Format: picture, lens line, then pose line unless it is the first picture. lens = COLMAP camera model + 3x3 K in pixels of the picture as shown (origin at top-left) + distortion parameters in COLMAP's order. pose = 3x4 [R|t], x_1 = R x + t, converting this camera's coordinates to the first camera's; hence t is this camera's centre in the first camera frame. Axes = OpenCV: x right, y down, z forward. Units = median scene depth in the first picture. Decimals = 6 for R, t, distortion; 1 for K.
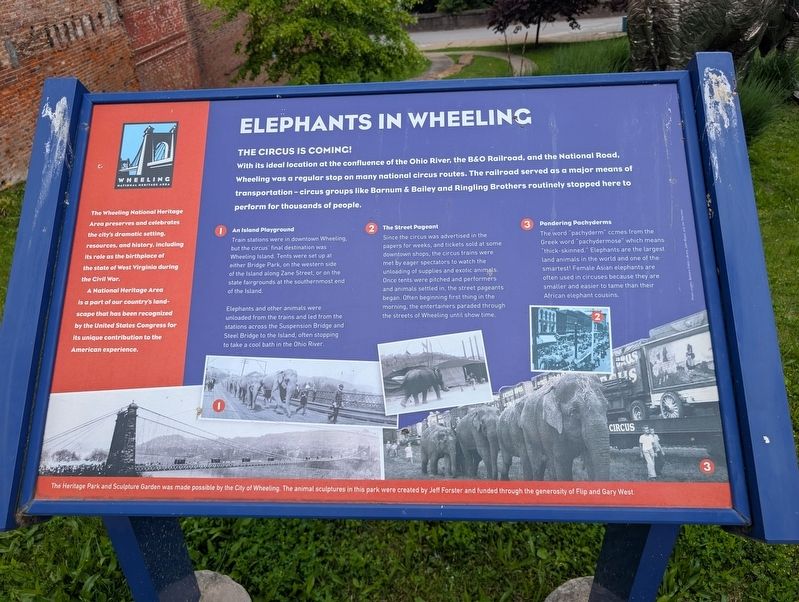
lens RADIAL K [[579.7, 0, 399.5], [0, 579.7, 301.0], [0, 0, 1]] dist [0.002492, -0.002928]
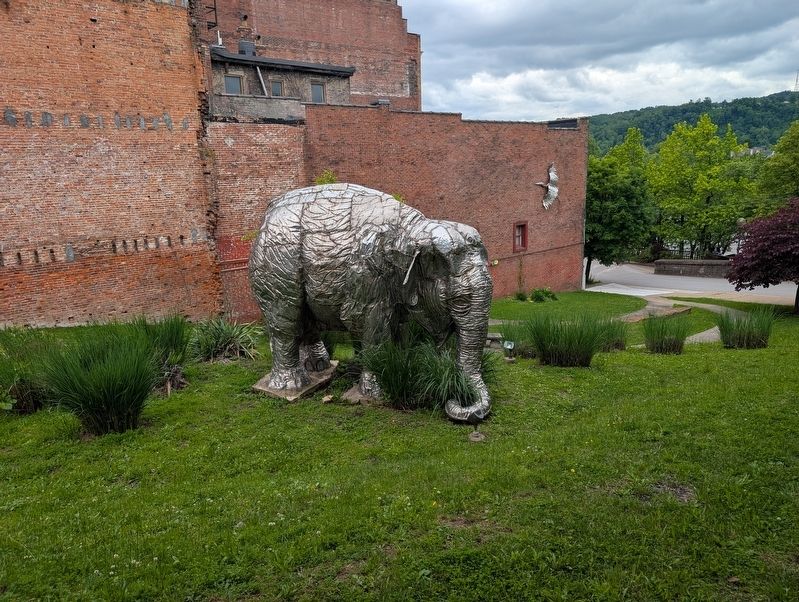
lens RADIAL K [[579.7, 0, 399.5], [0, 579.7, 301.0], [0, 0, 1]] dist [0.002492, -0.002928]
pose [[0.739517, 0.141923, -0.658006, 1.331185], [-0.358636, 0.910300, -0.206723, -0.365661], [0.569644, 0.388860, 0.724081, 0.483345]]
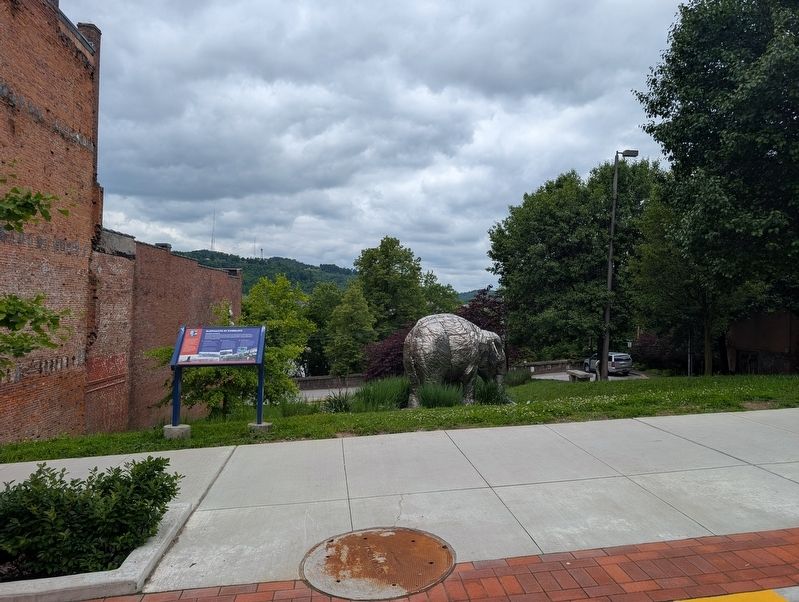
lens RADIAL K [[579.7, 0, 399.5], [0, 579.7, 301.0], [0, 0, 1]] dist [0.002492, -0.002928]
pose [[0.988007, 0.041419, 0.148753, 0.114015], [0.050249, 0.824673, -0.563373, 0.394673], [-0.146007, 0.564091, 0.812702, -0.605240]]
